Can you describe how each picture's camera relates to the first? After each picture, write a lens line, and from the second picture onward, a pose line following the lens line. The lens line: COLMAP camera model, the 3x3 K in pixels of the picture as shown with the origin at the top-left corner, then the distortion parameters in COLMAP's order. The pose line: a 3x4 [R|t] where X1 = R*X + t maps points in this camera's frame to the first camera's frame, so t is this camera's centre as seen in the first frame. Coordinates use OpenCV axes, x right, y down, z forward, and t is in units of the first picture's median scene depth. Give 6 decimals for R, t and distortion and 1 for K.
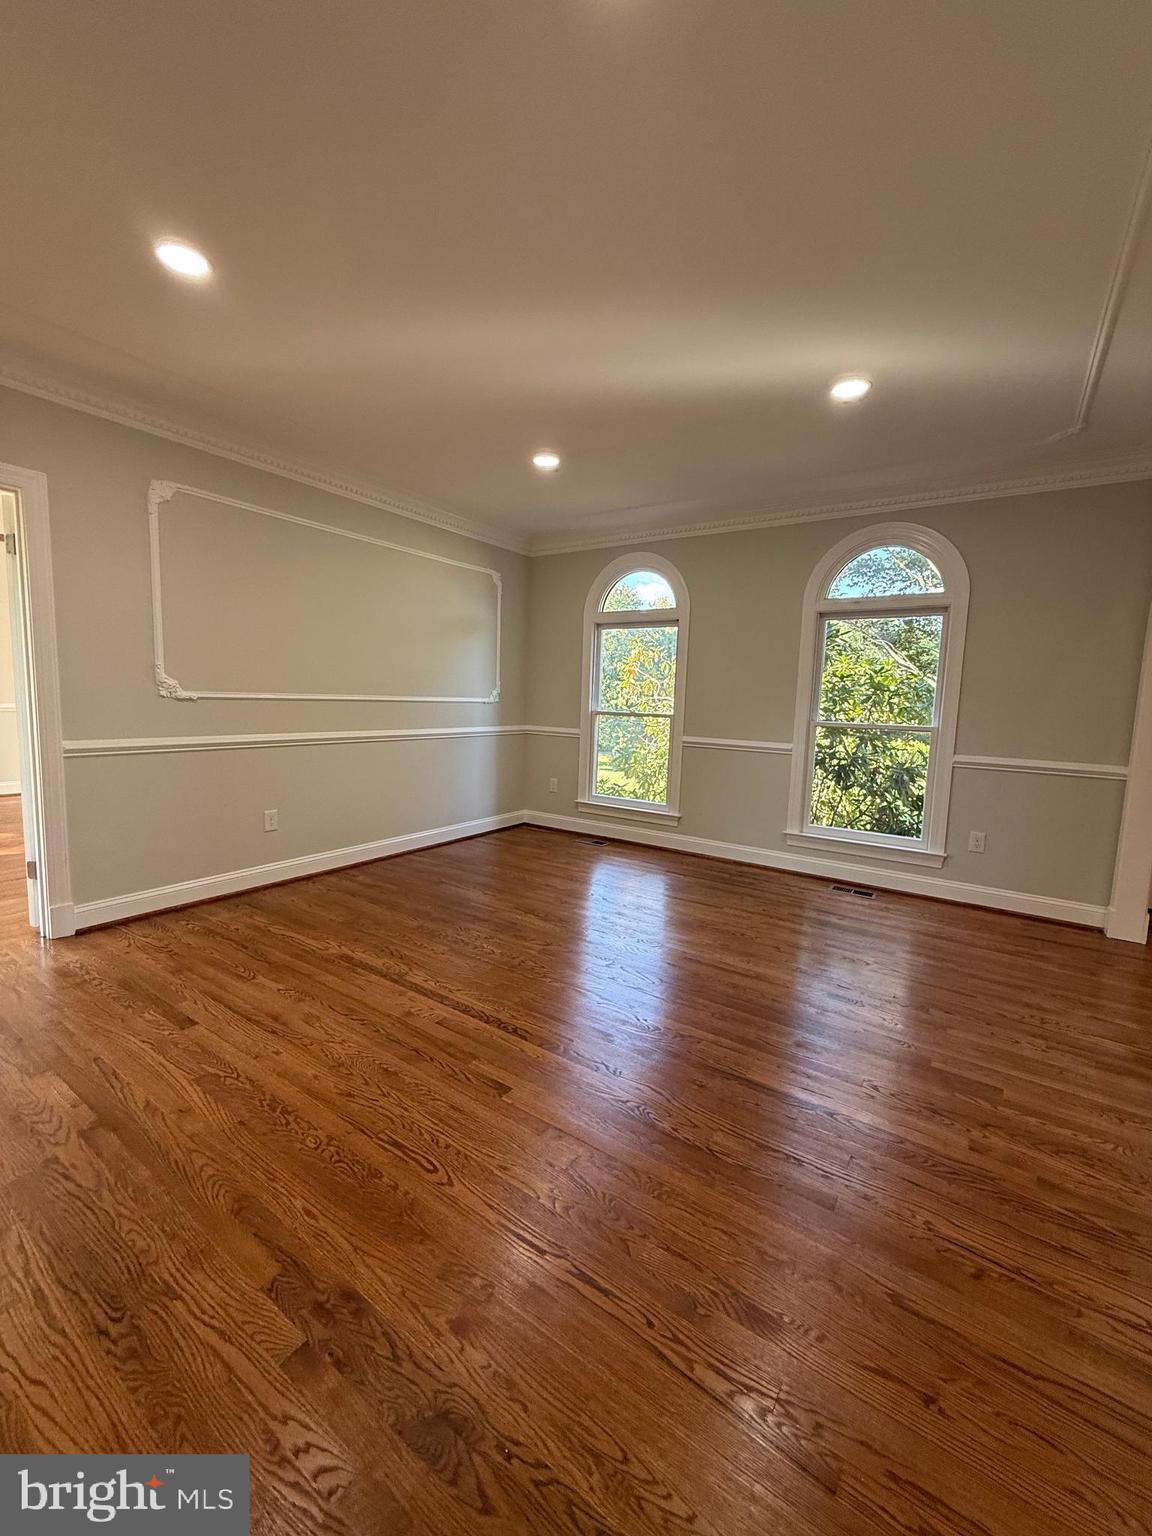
lens RADIAL K [[613.3, 0, 575.7], [0, 613.3, 763.9], [0, 0, 1]] dist [-0.000675, 0.000143]
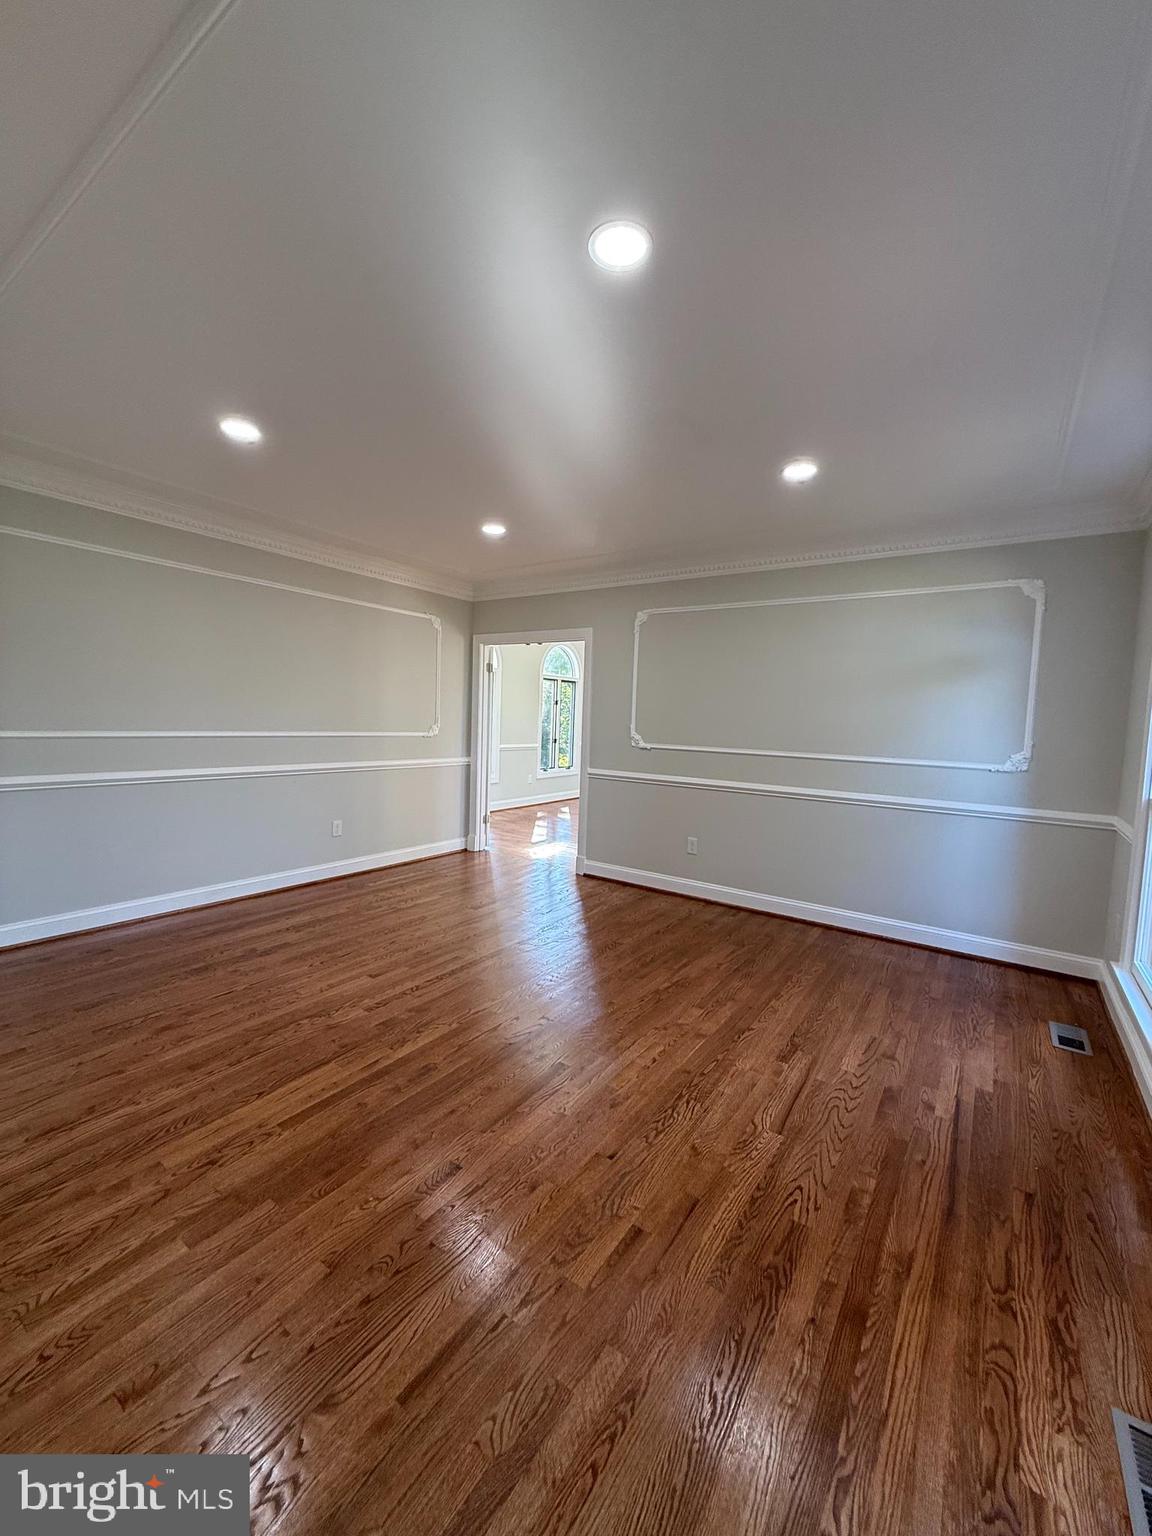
lens RADIAL K [[613.3, 0, 576.9], [0, 613.3, 760.5], [0, 0, 1]] dist [-0.000675, 0.000143]
pose [[-0.009209, 0.037026, -0.999272, 0.735292], [-0.144814, 0.988730, 0.037970, -0.092118], [0.989416, 0.145058, -0.003743, 0.711953]]
